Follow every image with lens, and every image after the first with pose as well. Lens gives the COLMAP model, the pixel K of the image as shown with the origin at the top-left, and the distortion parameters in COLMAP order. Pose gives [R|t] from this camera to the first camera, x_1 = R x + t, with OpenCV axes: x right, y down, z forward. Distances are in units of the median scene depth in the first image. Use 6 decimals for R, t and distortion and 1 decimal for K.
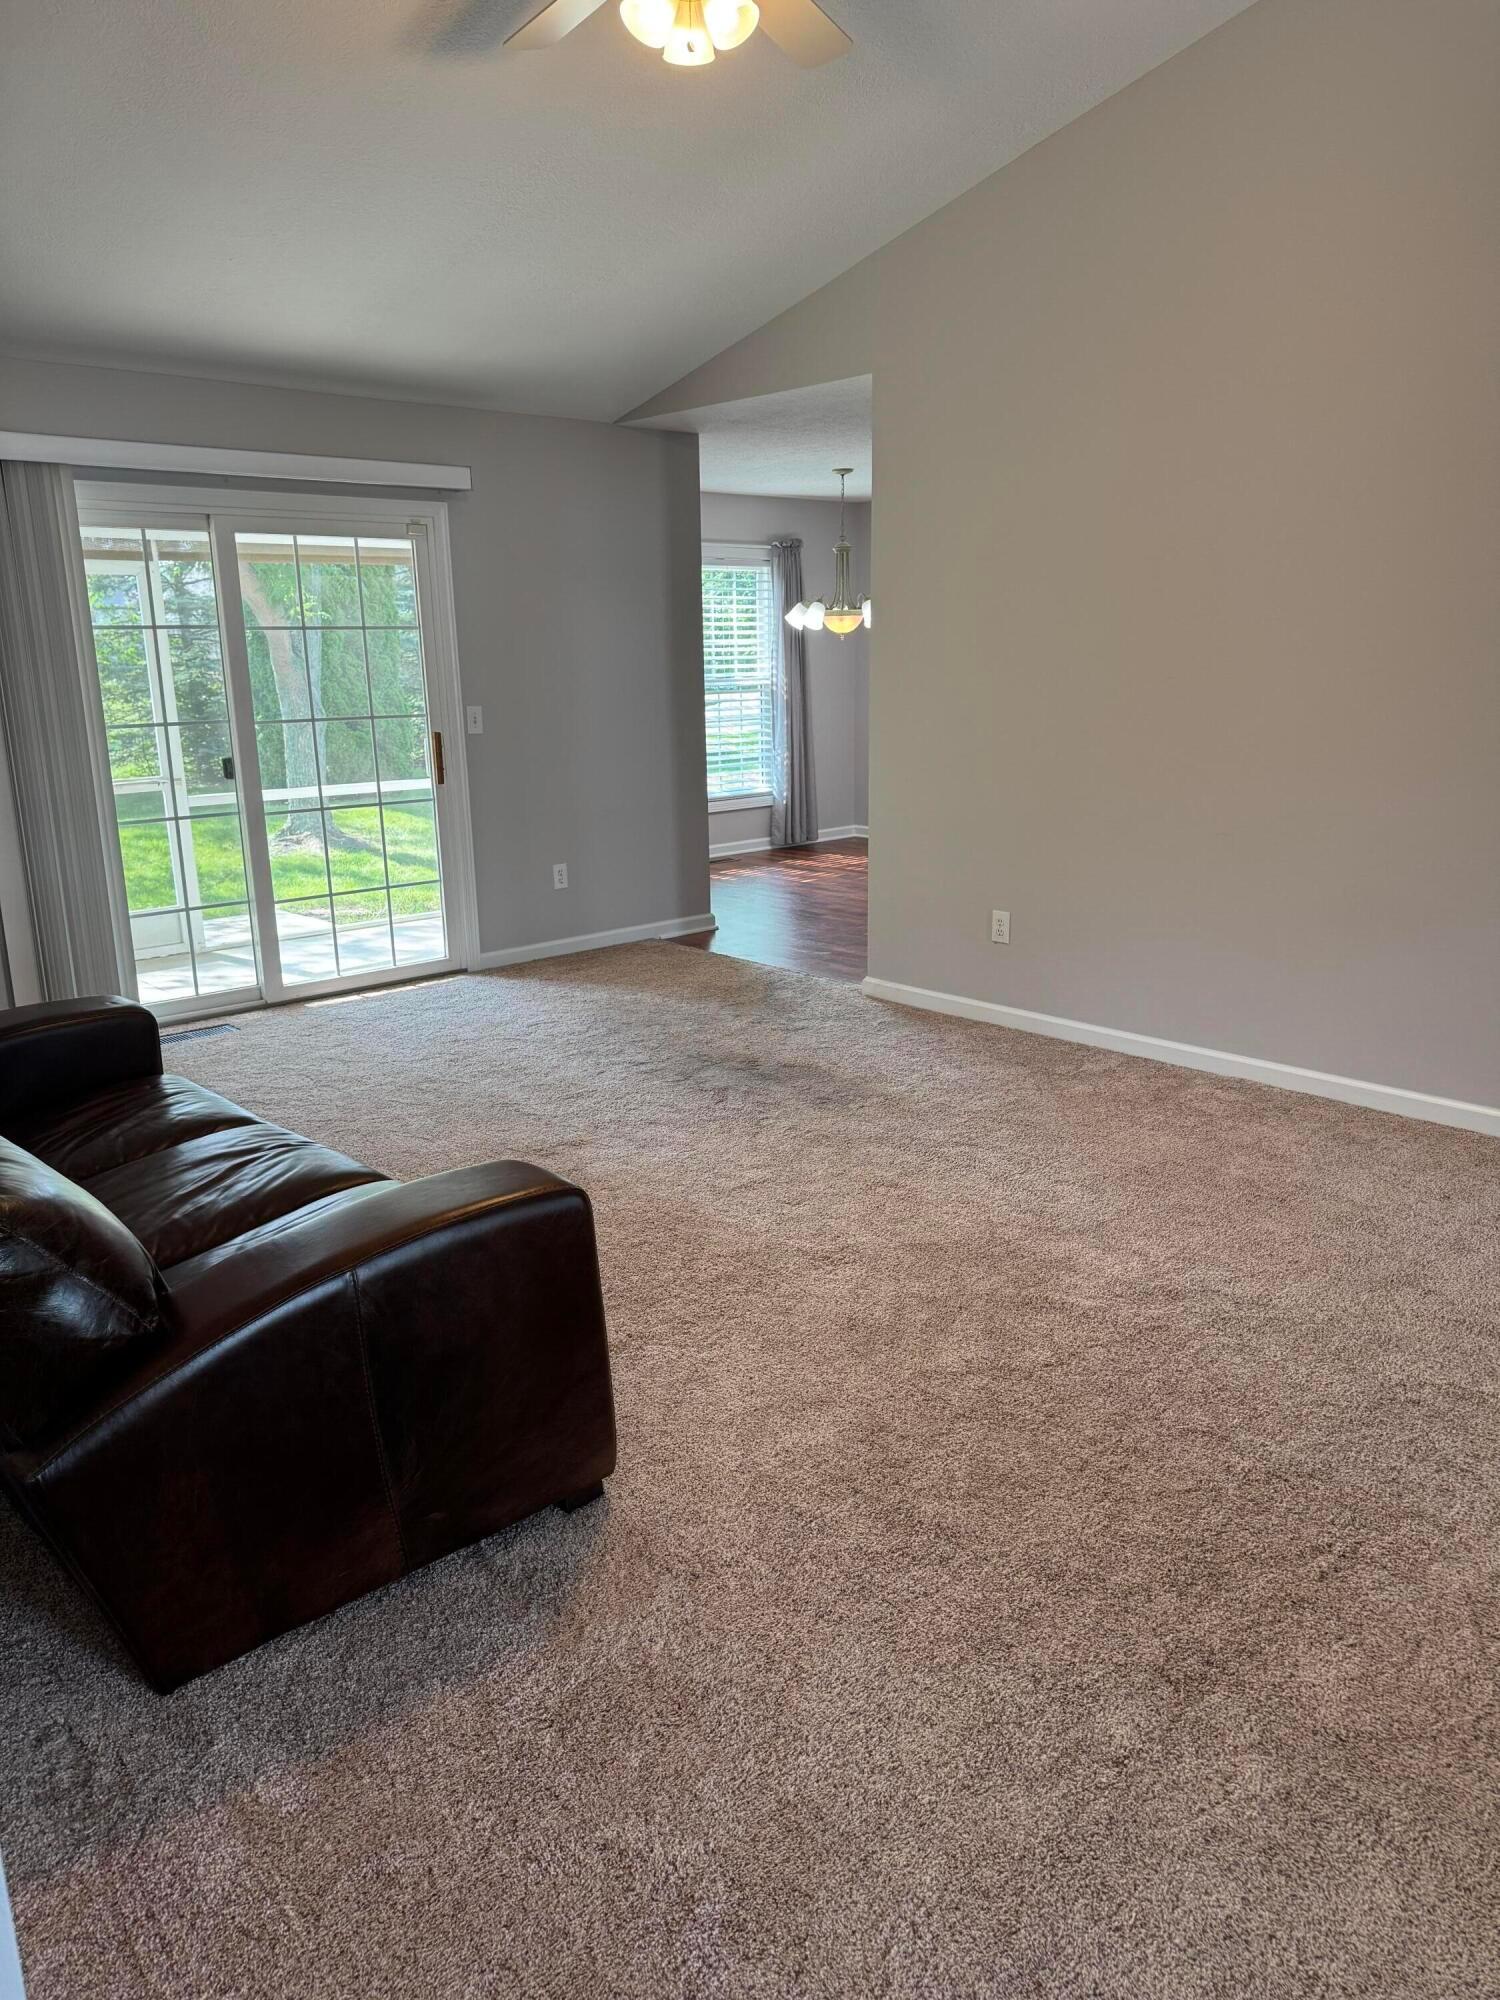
lens RADIAL K [[1393.3, 0, 757.6], [0, 1393.3, 1000.2], [0, 0, 1]] dist [0.190019, -0.337359]
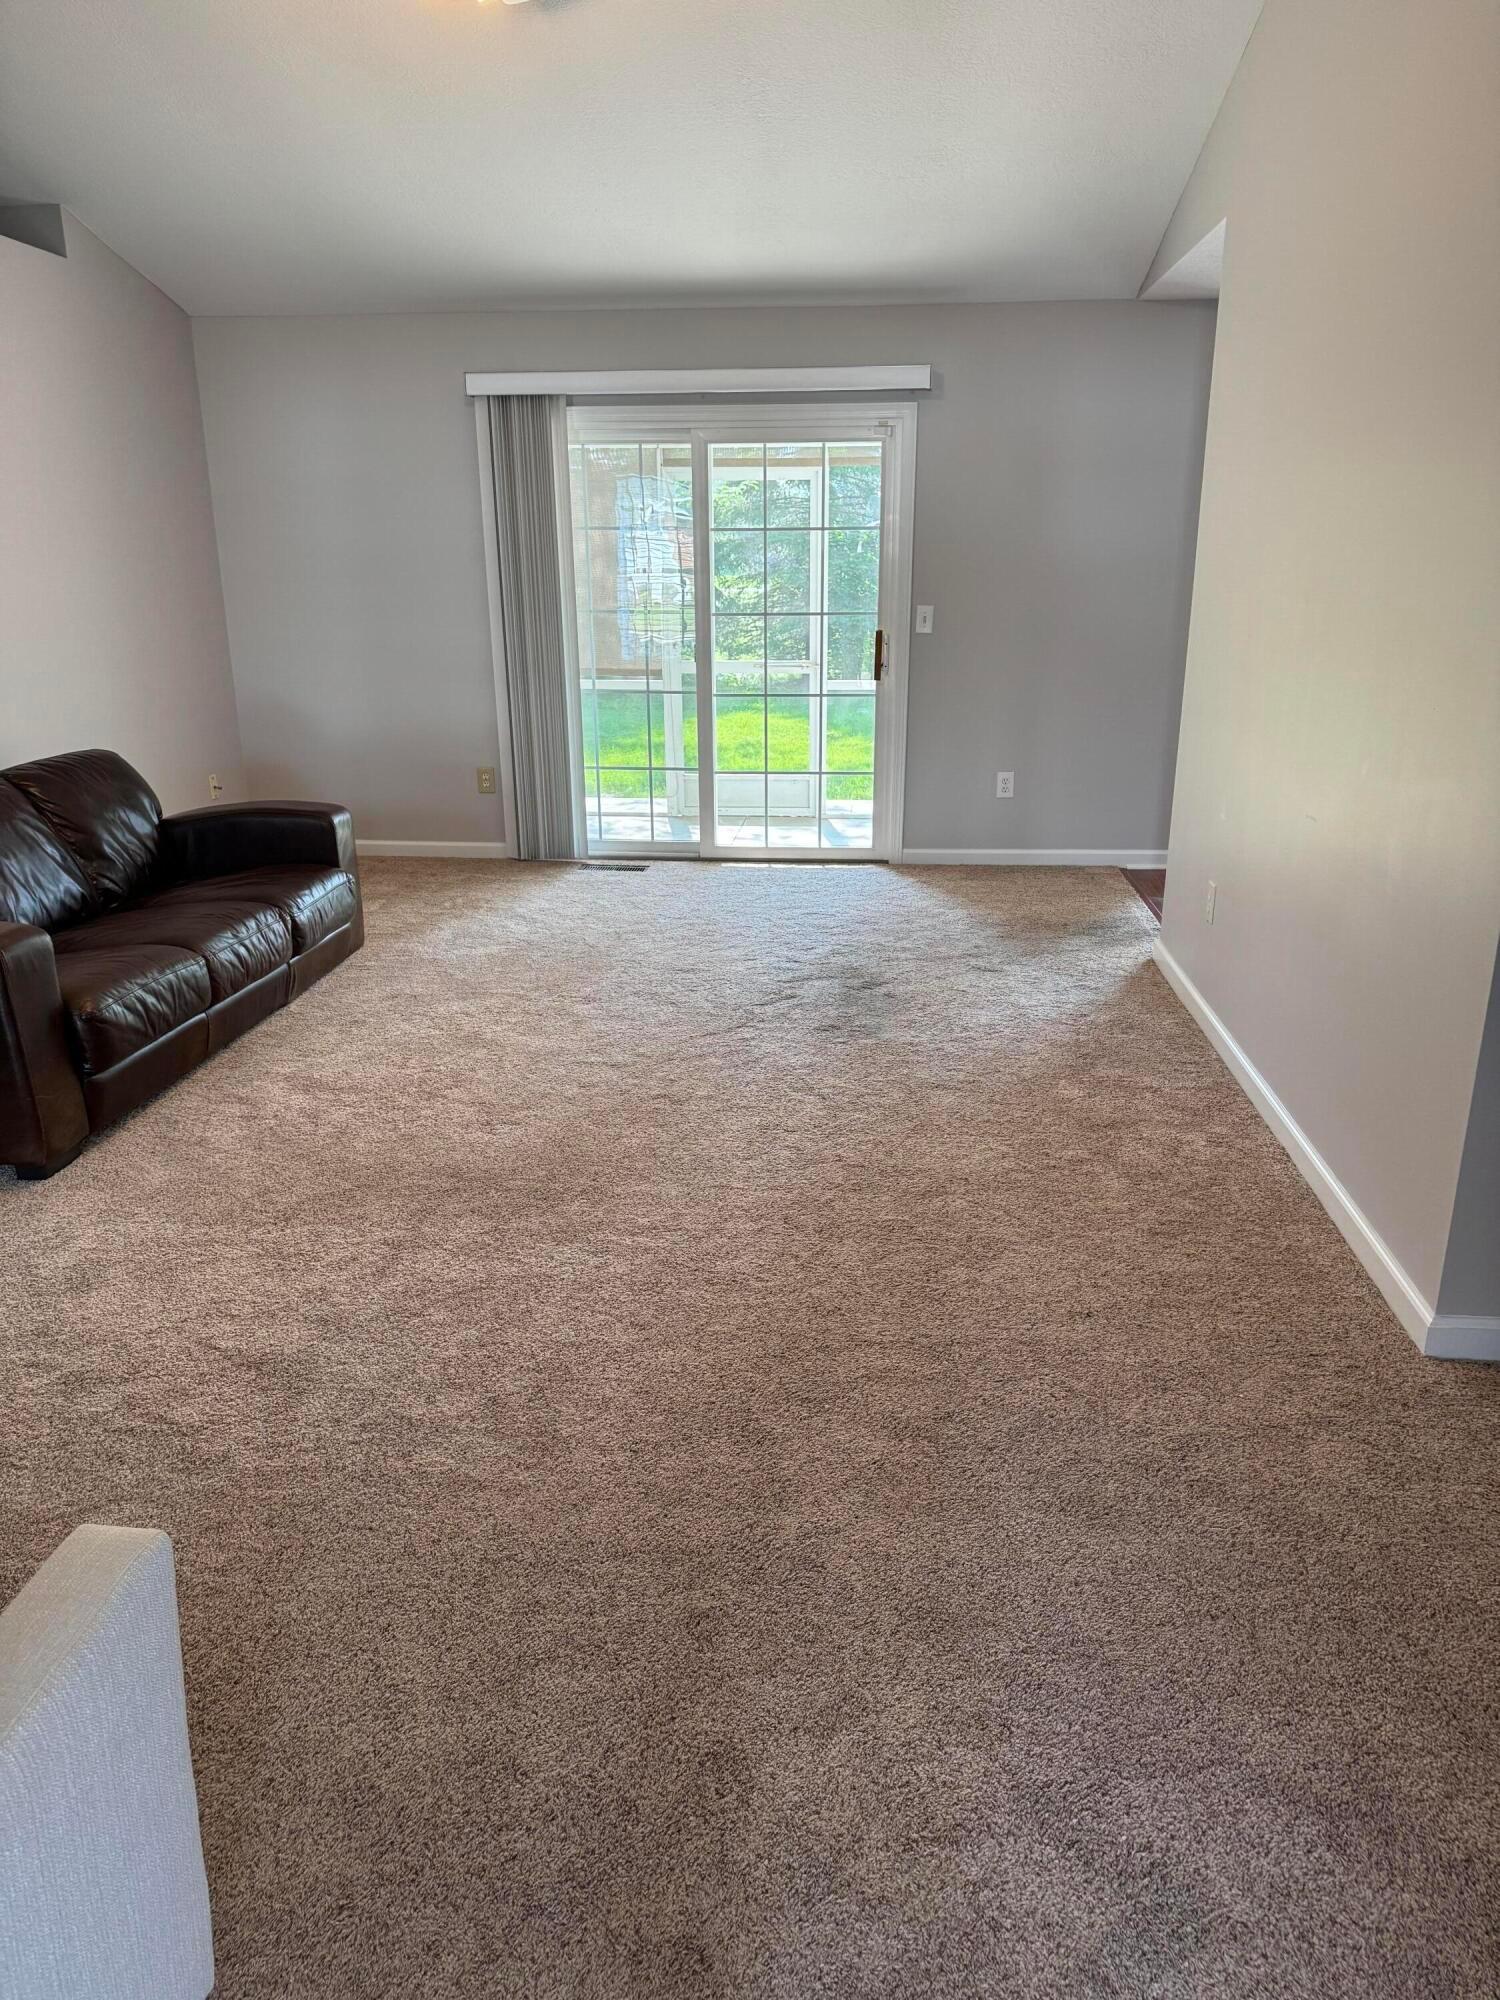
lens RADIAL K [[1393.3, 0, 757.6], [0, 1393.3, 1000.2], [0, 0, 1]] dist [0.190019, -0.337359]
pose [[0.674480, 0.235265, -0.699805, 0.535096], [-0.185439, 0.971467, 0.147865, -0.063463], [0.714625, 0.030039, 0.698862, 0.220299]]
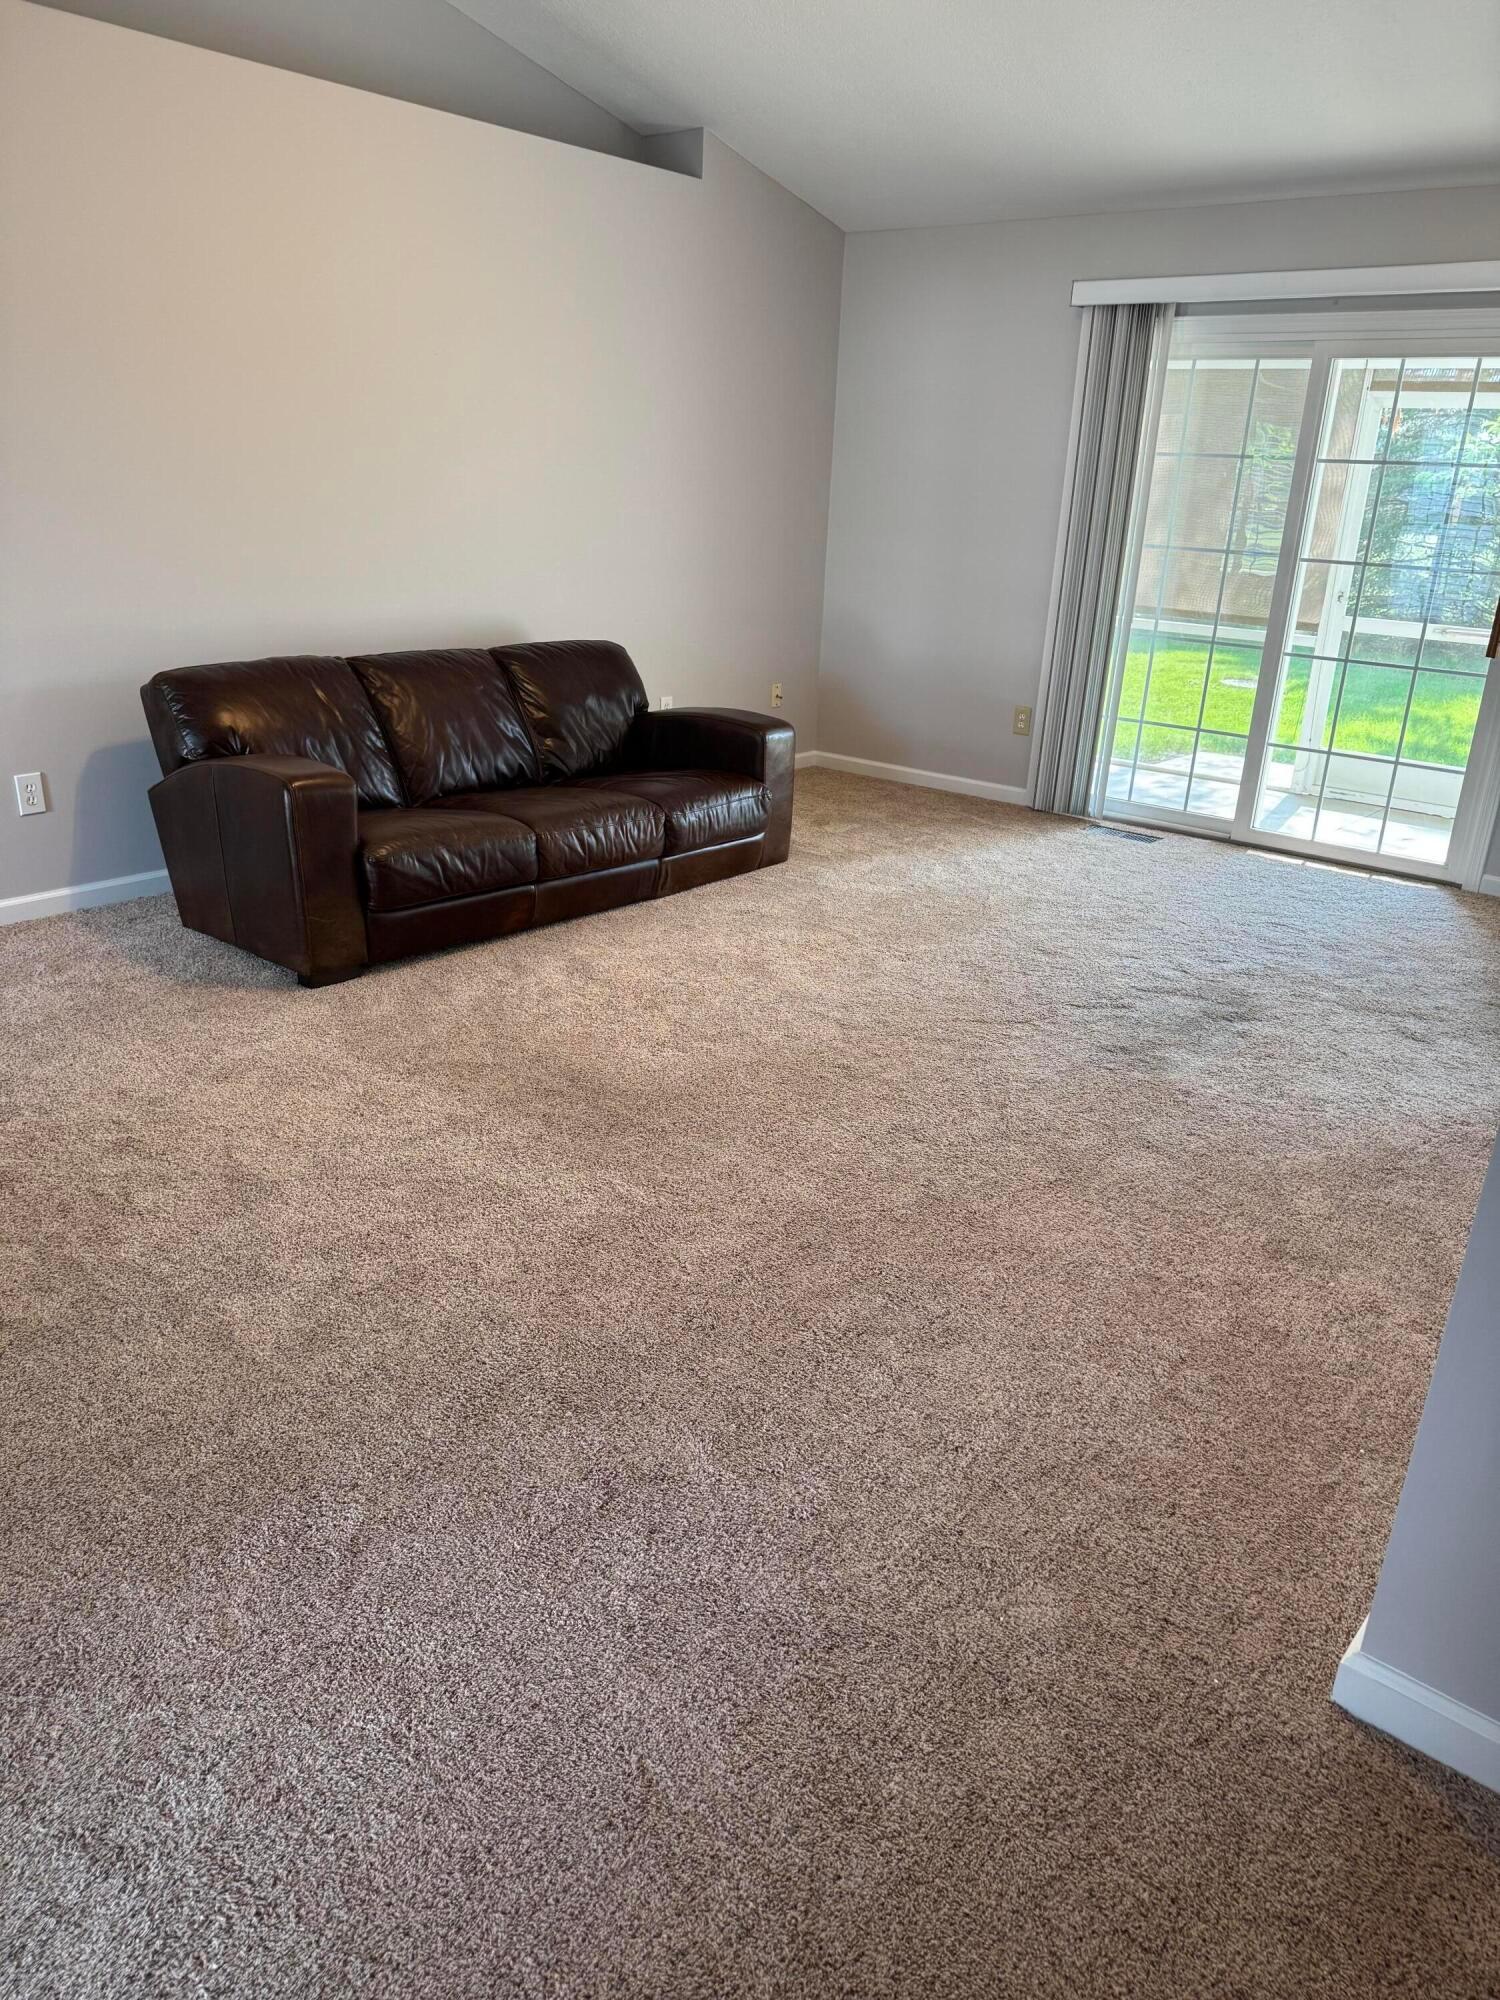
lens RADIAL K [[1393.3, 0, 757.6], [0, 1393.3, 1000.2], [0, 0, 1]] dist [0.190019, -0.337359]
pose [[0.127594, 0.369352, -0.920489, 0.601018], [-0.284530, 0.902696, 0.322772, -0.126521], [0.950138, 0.220723, 0.220270, 0.473781]]
